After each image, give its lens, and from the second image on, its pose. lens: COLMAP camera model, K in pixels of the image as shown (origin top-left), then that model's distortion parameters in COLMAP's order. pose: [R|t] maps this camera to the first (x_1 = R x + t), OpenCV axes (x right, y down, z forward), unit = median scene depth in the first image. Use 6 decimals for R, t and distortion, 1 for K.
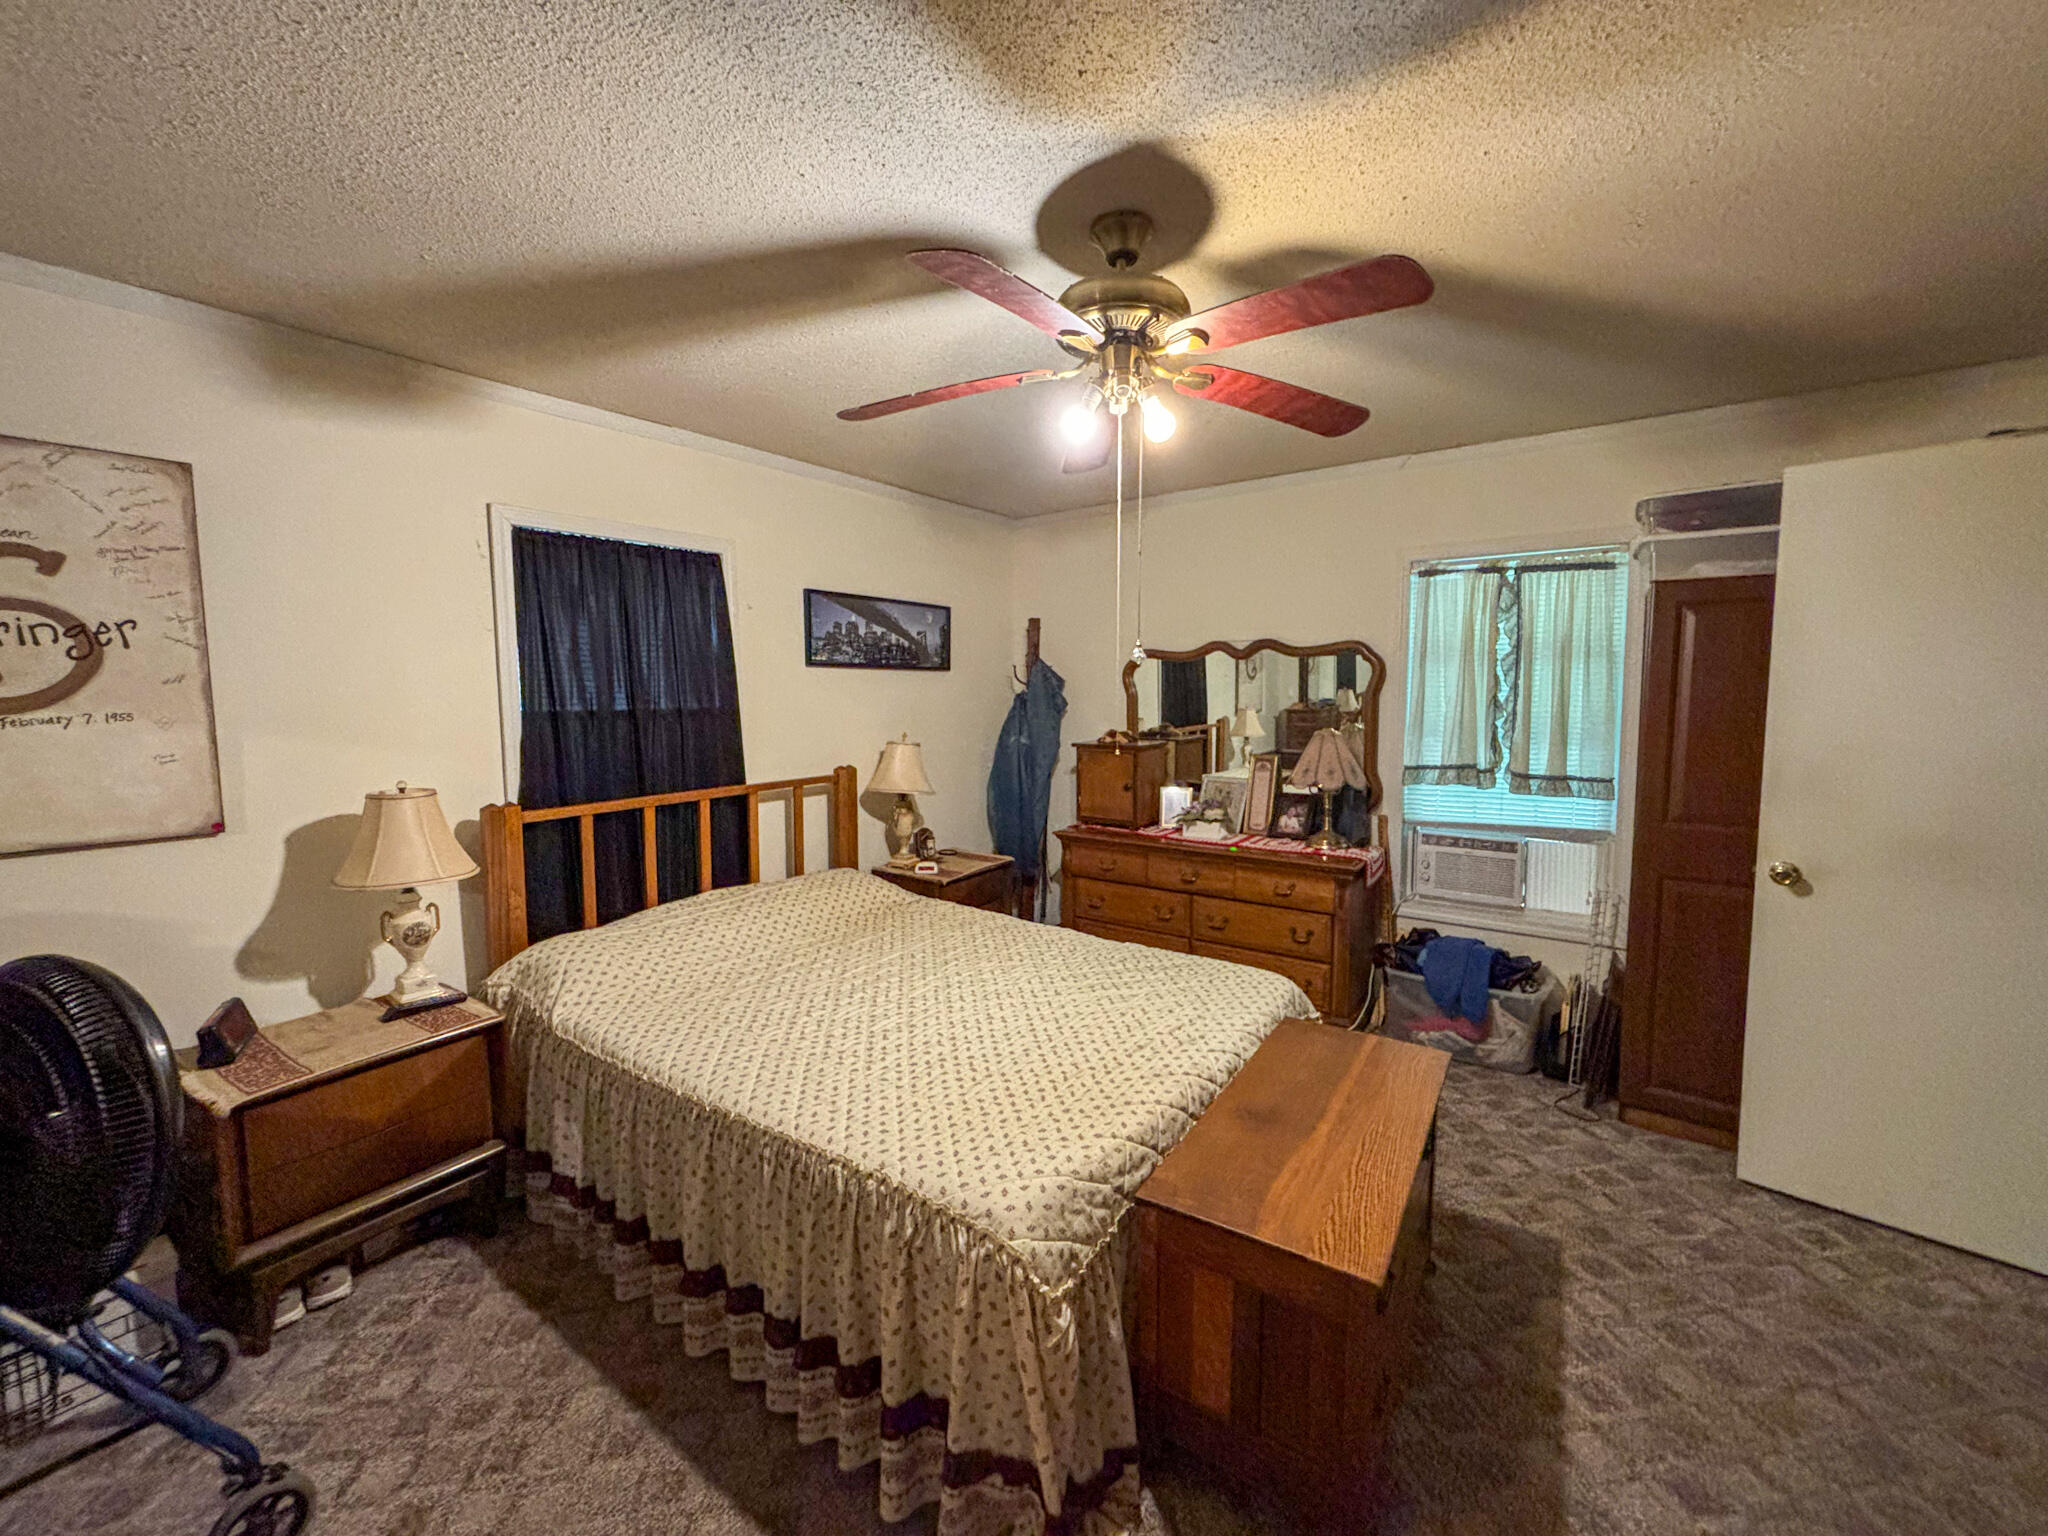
lens RADIAL K [[833.8, 0, 1021.9], [0, 833.8, 761.0], [0, 0, 1]] dist [-0.000287, -0.008504]
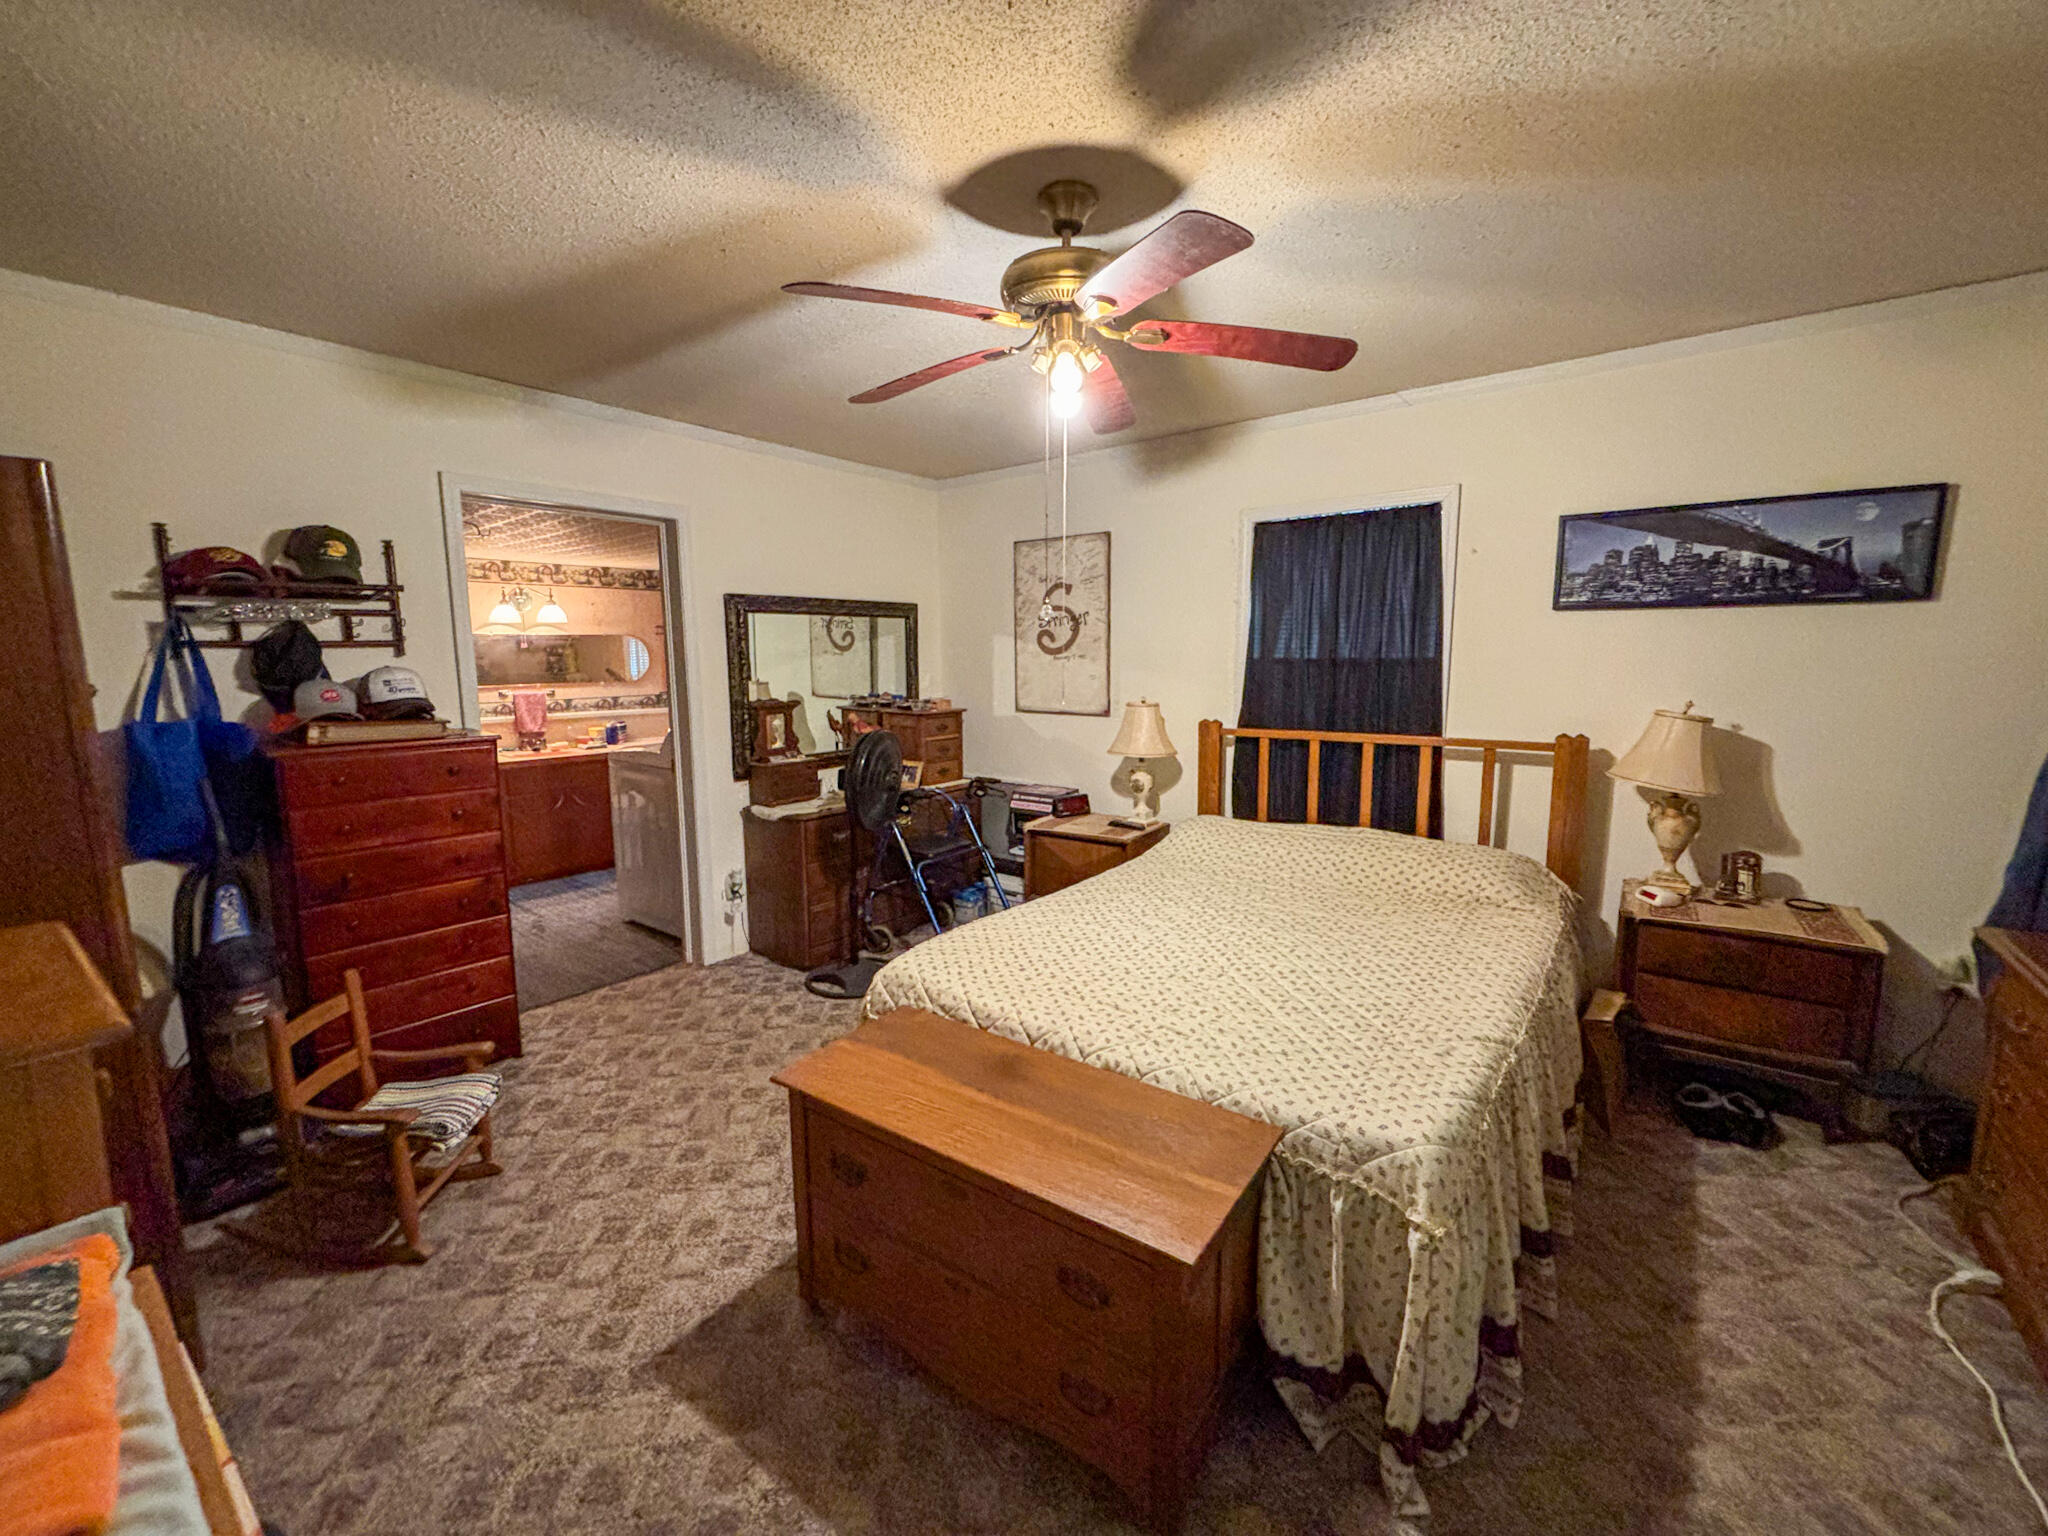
lens RADIAL K [[829.8, 0, 1020.6], [0, 829.8, 764.9], [0, 0, 1]] dist [0.000221, -0.000231]
pose [[-0.059289, 0.143301, -0.987902, 0.688386], [-0.073104, 0.986362, 0.147465, -0.049723], [0.995560, 0.080962, -0.048005, 0.578736]]
